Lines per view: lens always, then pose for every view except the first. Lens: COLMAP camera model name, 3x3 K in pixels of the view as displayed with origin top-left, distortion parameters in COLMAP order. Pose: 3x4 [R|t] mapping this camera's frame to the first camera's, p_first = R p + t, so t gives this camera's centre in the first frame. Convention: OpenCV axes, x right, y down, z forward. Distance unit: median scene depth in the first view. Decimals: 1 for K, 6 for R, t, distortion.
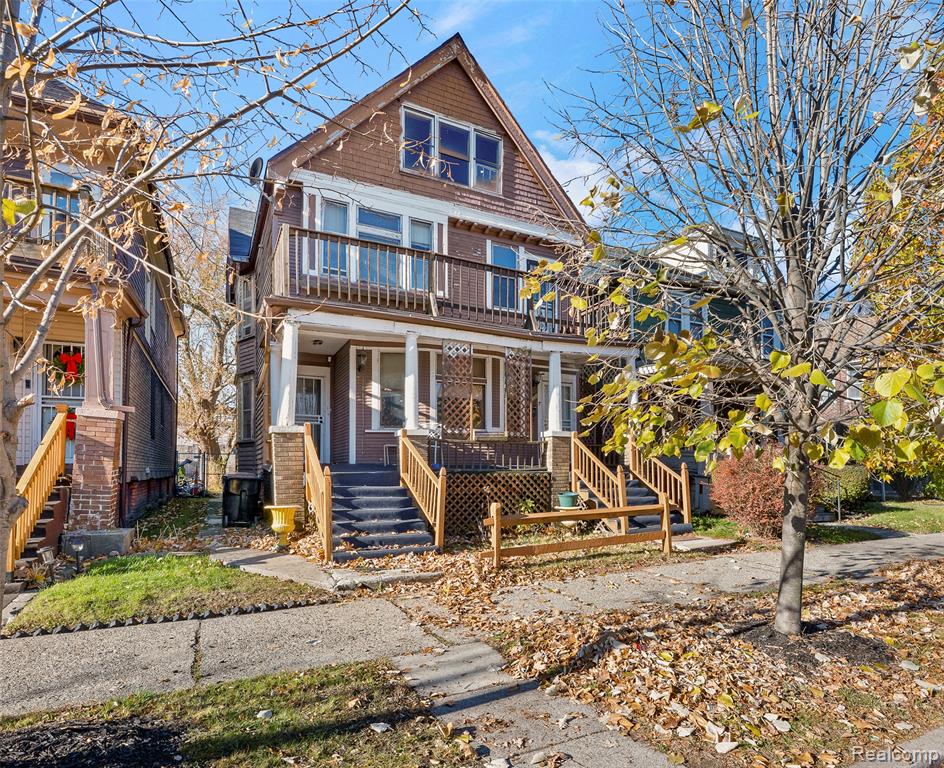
lens RADIAL K [[525.0, 0, 471.3], [0, 525.0, 459.1], [0, 0, 1]] dist [0.000510, 0.001472]
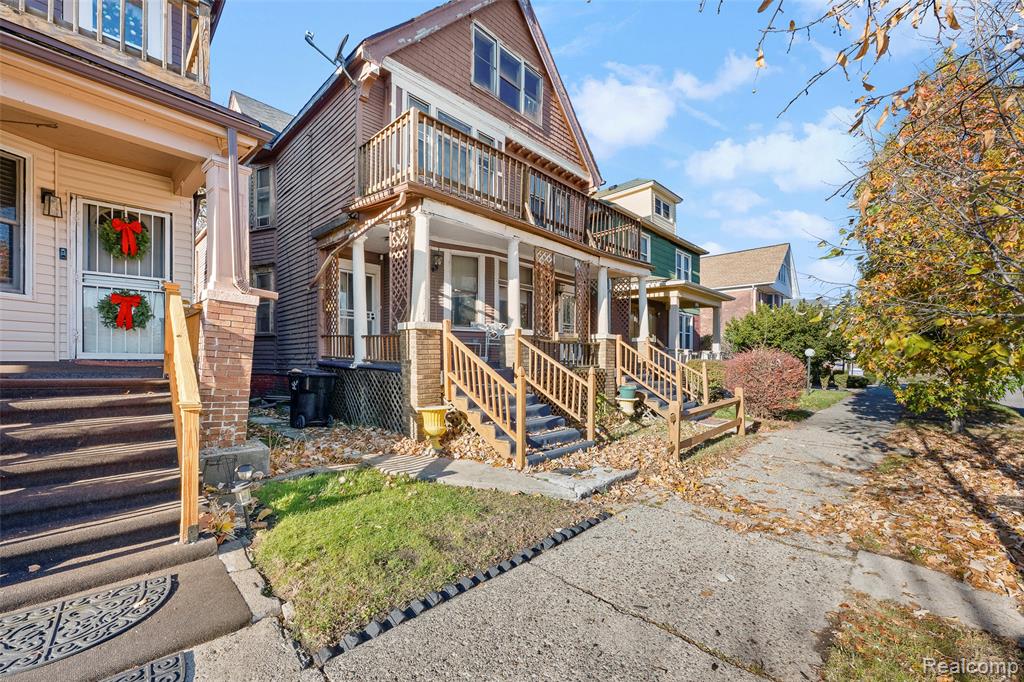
lens RADIAL K [[410.0, 0, 512.4], [0, 410.0, 361.7], [0, 0, 1]] dist [-0.000766, 0.000001]
pose [[0.949485, 0.005940, 0.313755, -0.336900], [-0.012056, 0.999773, 0.017556, -0.005056], [-0.313579, -0.020452, 0.949342, 0.191403]]
